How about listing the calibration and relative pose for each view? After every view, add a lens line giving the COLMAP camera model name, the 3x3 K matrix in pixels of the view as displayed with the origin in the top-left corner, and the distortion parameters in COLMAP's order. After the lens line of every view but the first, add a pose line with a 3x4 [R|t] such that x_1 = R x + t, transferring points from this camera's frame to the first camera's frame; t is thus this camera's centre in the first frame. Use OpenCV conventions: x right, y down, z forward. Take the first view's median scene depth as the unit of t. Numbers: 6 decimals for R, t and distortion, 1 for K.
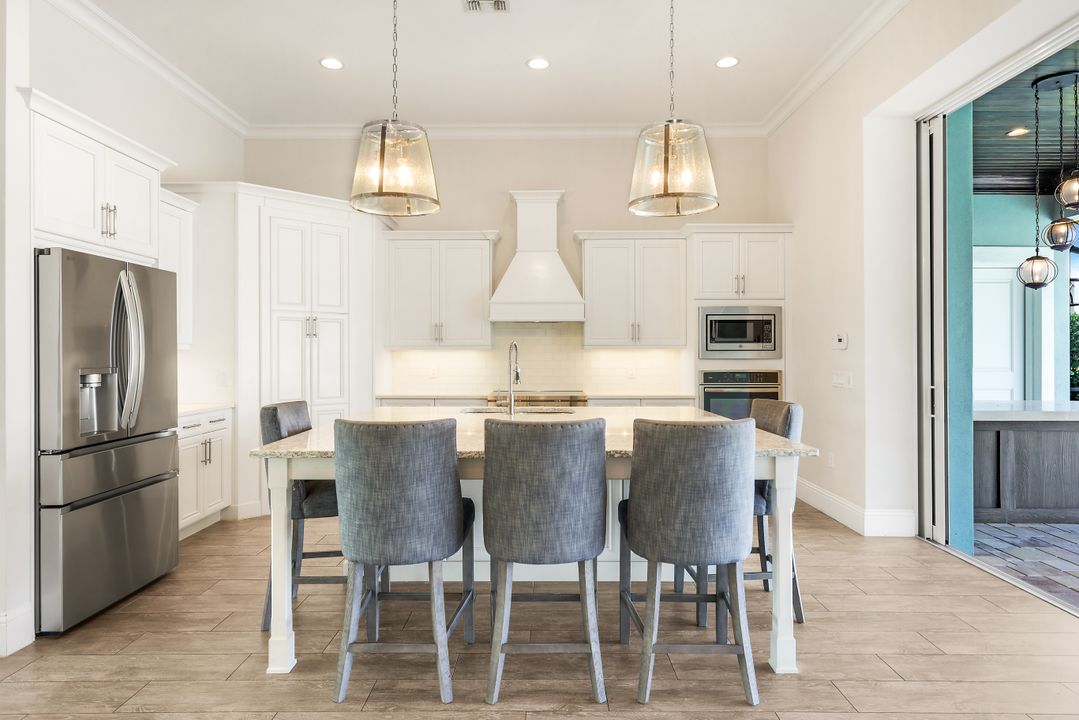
lens RADIAL K [[636.3, 0, 540.1], [0, 636.3, 351.3], [0, 0, 1]] dist [0.006327, 0.000763]
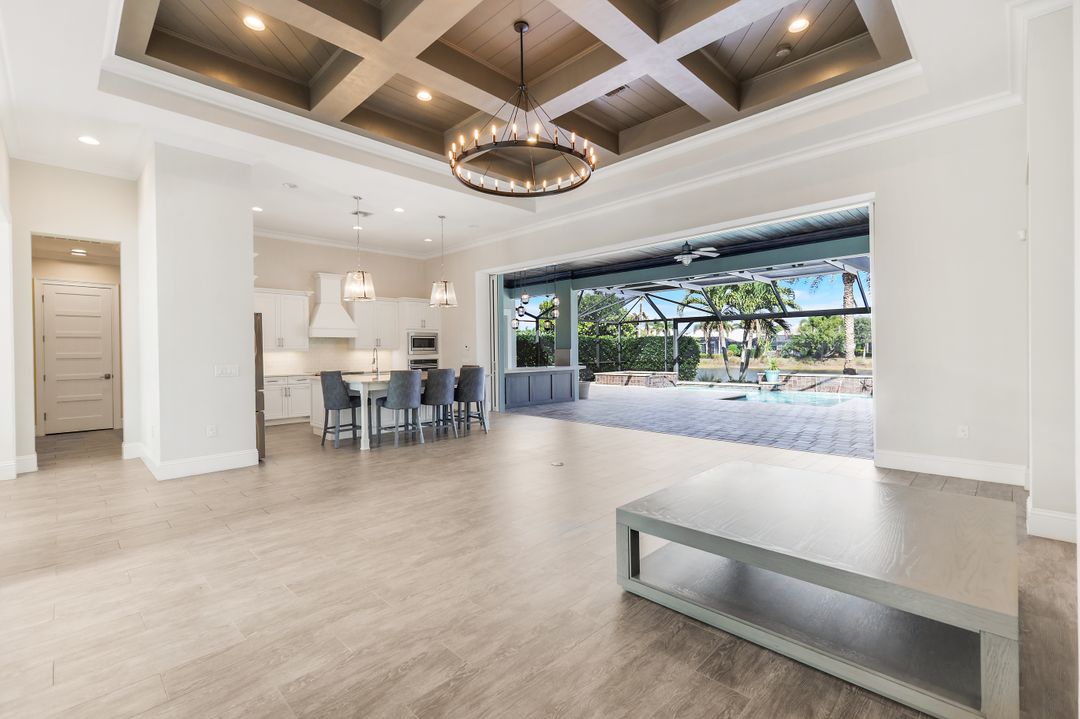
lens RADIAL K [[477.5, 0, 543.0], [0, 477.5, 352.0], [0, 0, 1]] dist [0.001538, -0.001332]
pose [[0.697192, -0.009042, 0.716827, -0.726671], [0.009368, 0.999950, 0.003502, 0.001595], [-0.716823, 0.004274, 0.697242, -0.646069]]
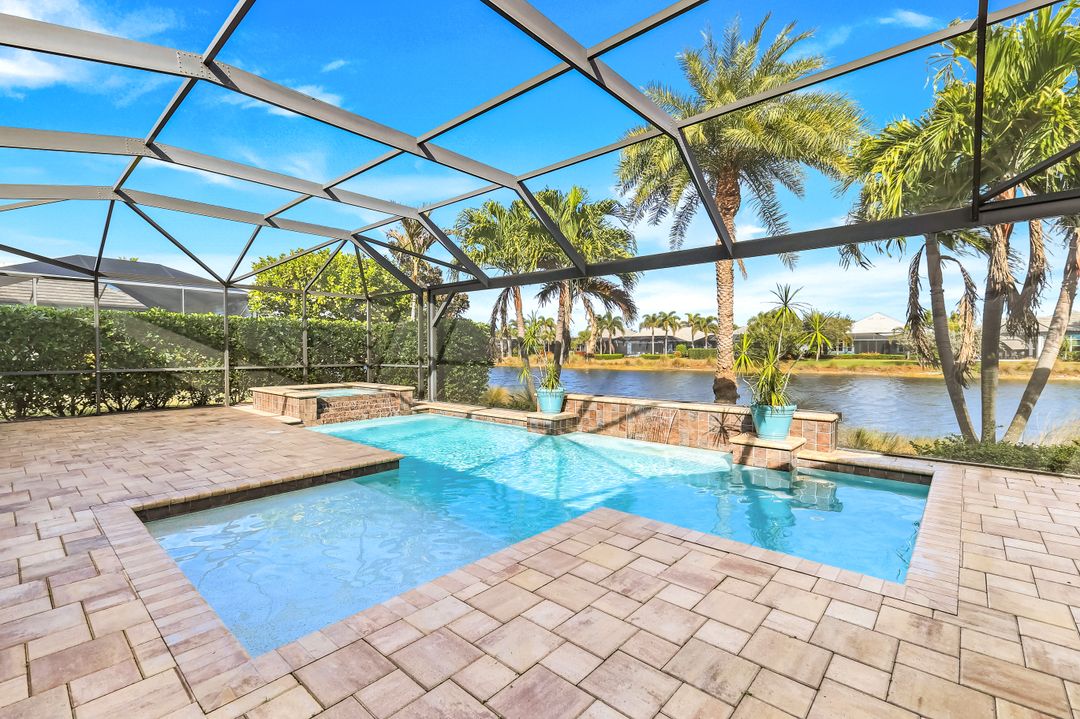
lens RADIAL K [[477.5, 0, 543.0], [0, 477.5, 352.0], [0, 0, 1]] dist [0.001538, -0.001332]
pose [[0.656287, -0.003805, 0.754502, 1.564549], [0.000236, 0.999988, 0.004837, 0.031986], [-0.754512, -0.002996, 0.656280, -0.478680]]
